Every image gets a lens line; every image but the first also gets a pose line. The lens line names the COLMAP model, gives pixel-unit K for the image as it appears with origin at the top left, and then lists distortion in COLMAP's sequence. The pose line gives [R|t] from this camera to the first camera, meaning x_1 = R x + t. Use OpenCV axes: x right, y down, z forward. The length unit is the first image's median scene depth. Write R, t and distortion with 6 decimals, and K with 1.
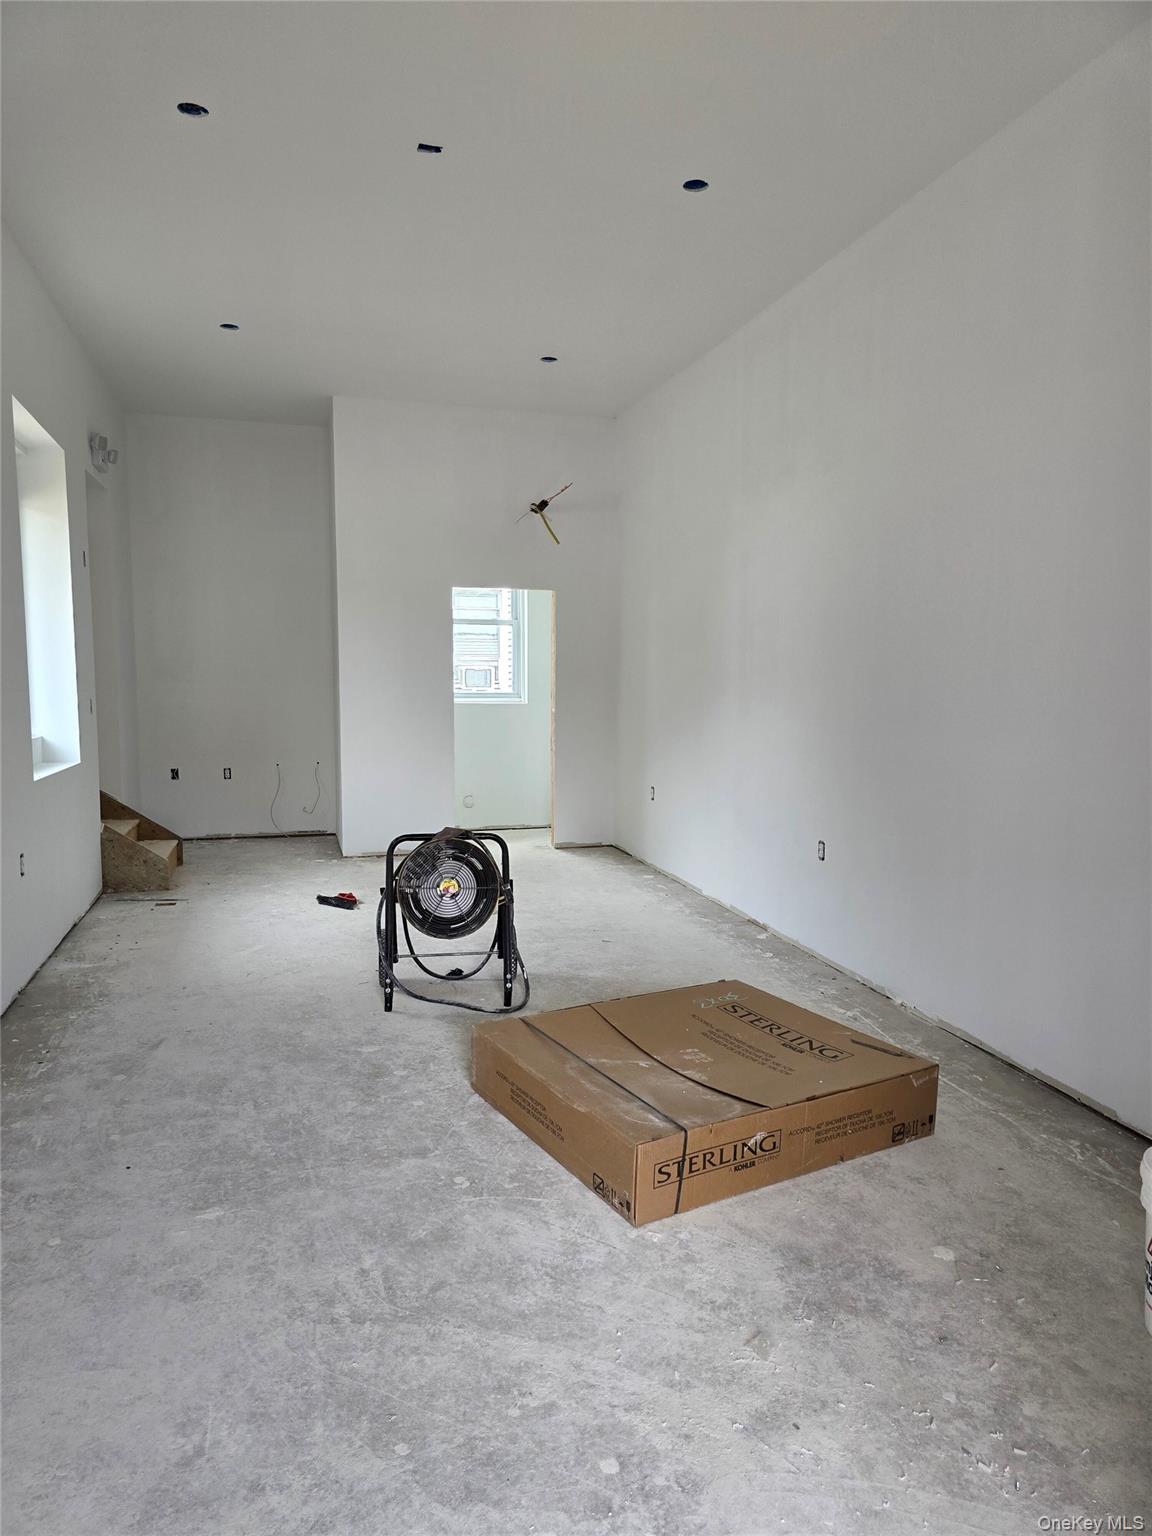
lens RADIAL K [[1037.6, 0, 576.0], [0, 1037.6, 768.0], [0, 0, 1]] dist [0.063275, -0.056697]
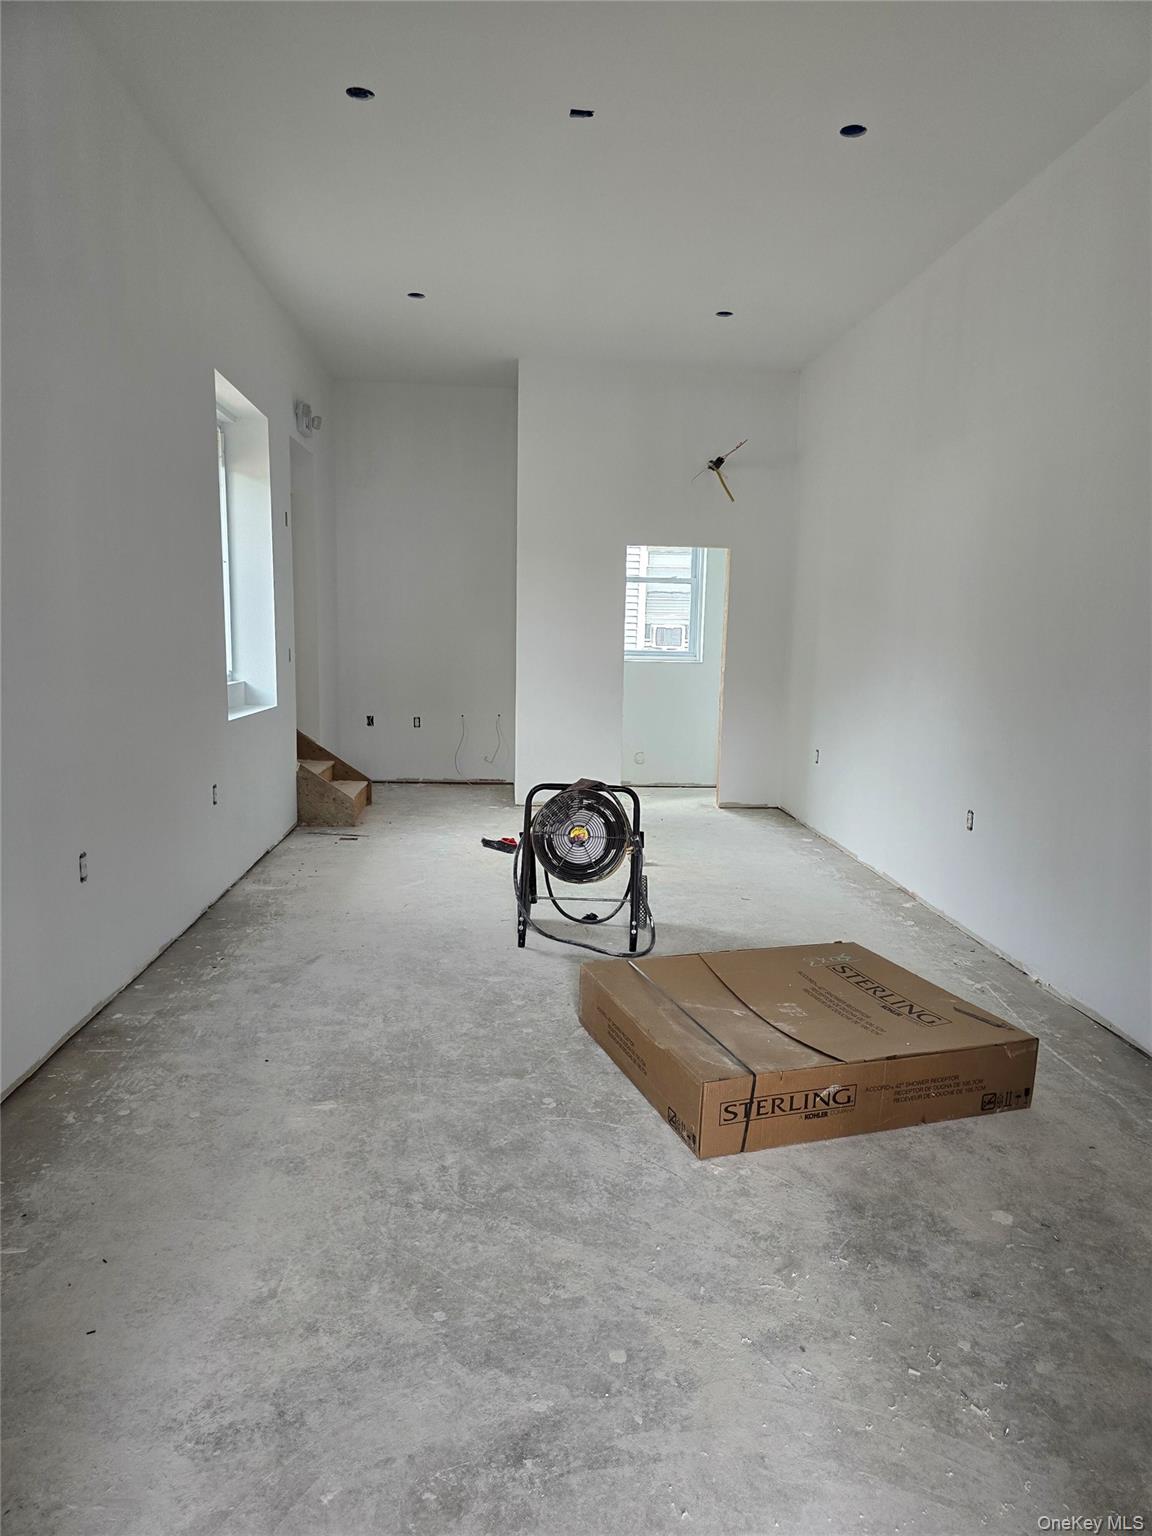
lens RADIAL K [[1037.0, 0, 596.4], [0, 1037.0, 772.1], [0, 0, 1]] dist [0.069861, -0.072833]
pose [[0.982749, 0.043611, -0.179730, 0.105994], [-0.035972, 0.998314, 0.045551, 0.003785], [0.181413, -0.038300, 0.982661, -0.032759]]
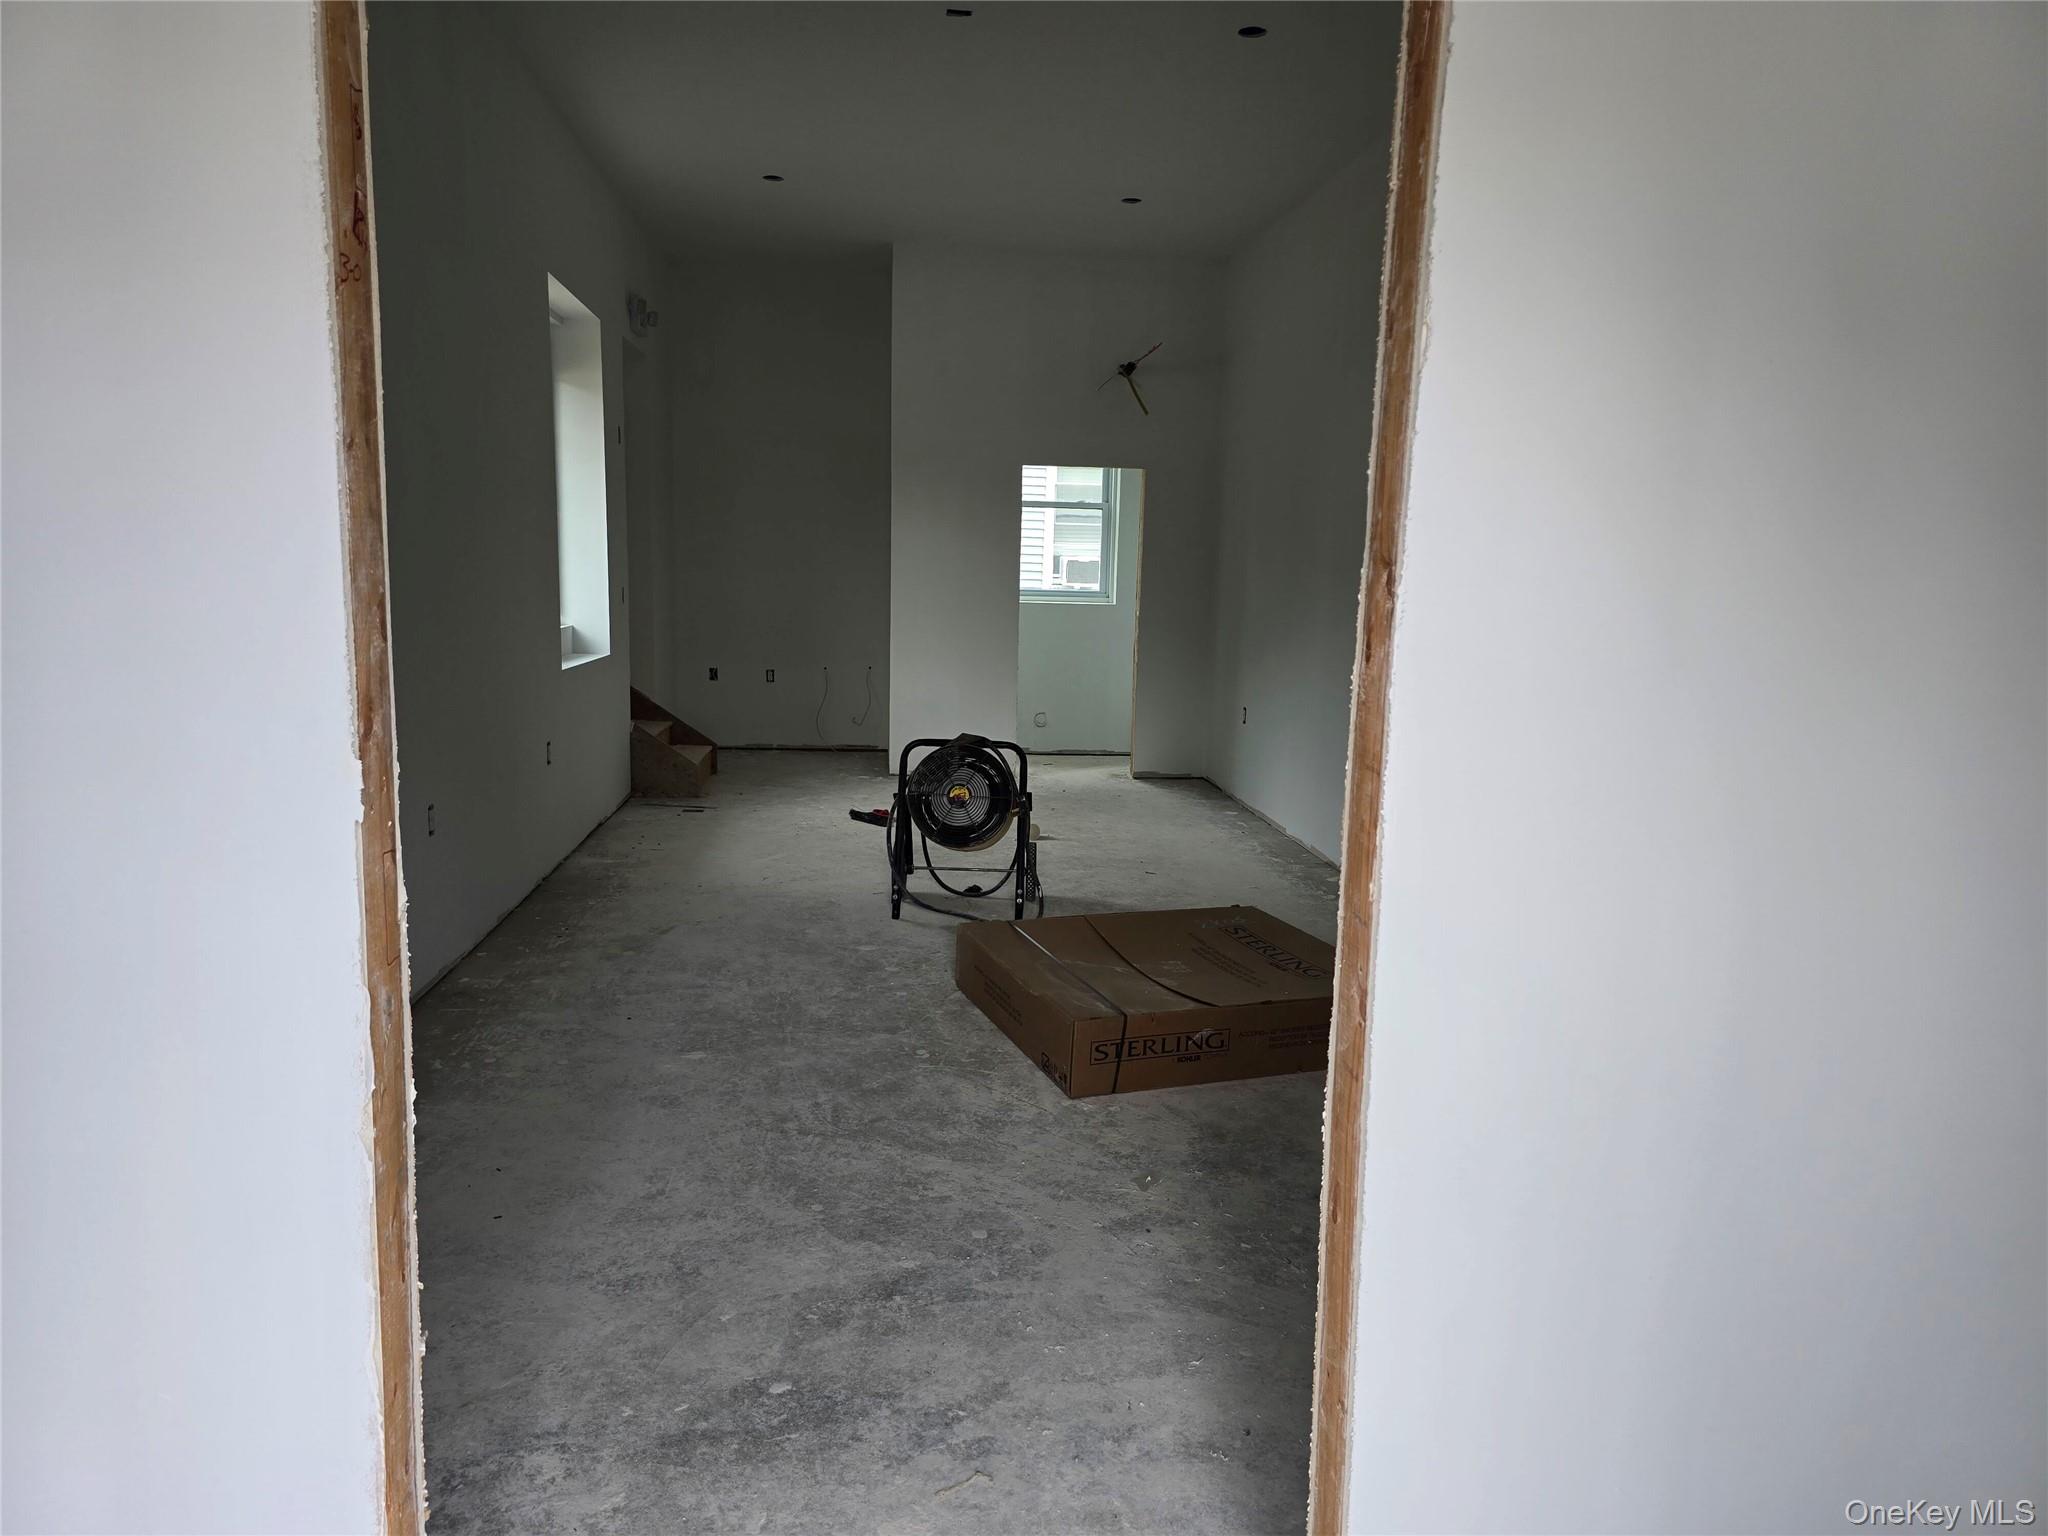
lens RADIAL K [[1382.6, 0, 1020.2], [0, 1382.6, 755.3], [0, 0, 1]] dist [0.069861, -0.072833]
pose [[0.985343, 0.044639, -0.164639, 0.186537], [-0.037012, 0.998107, 0.049110, 0.018925], [0.166520, -0.042296, 0.985131, -0.321562]]
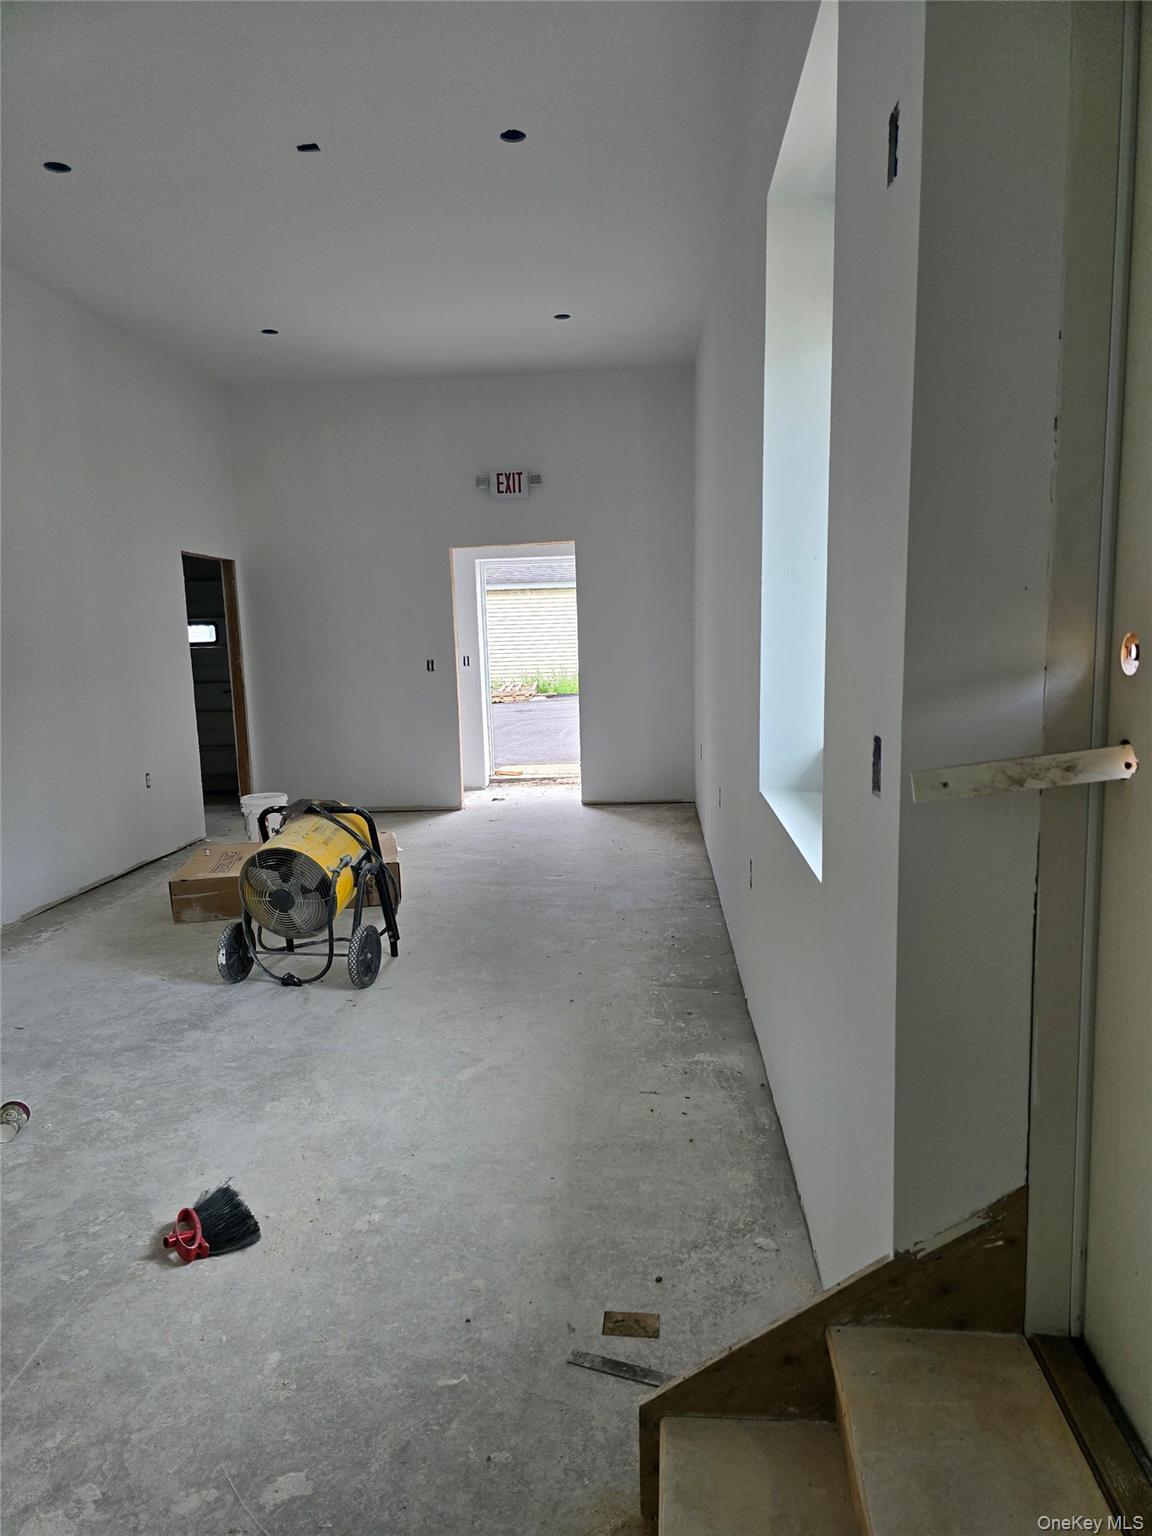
lens RADIAL K [[1030.5, 0, 576.0], [0, 1030.5, 768.0], [0, 0, 1]] dist [0.071901, -0.070720]
pose [[-0.940676, -0.023446, 0.338496, -0.960411], [0.054112, 0.974476, 0.217875, -0.239395], [-0.334964, 0.223266, -0.915397, 2.521981]]
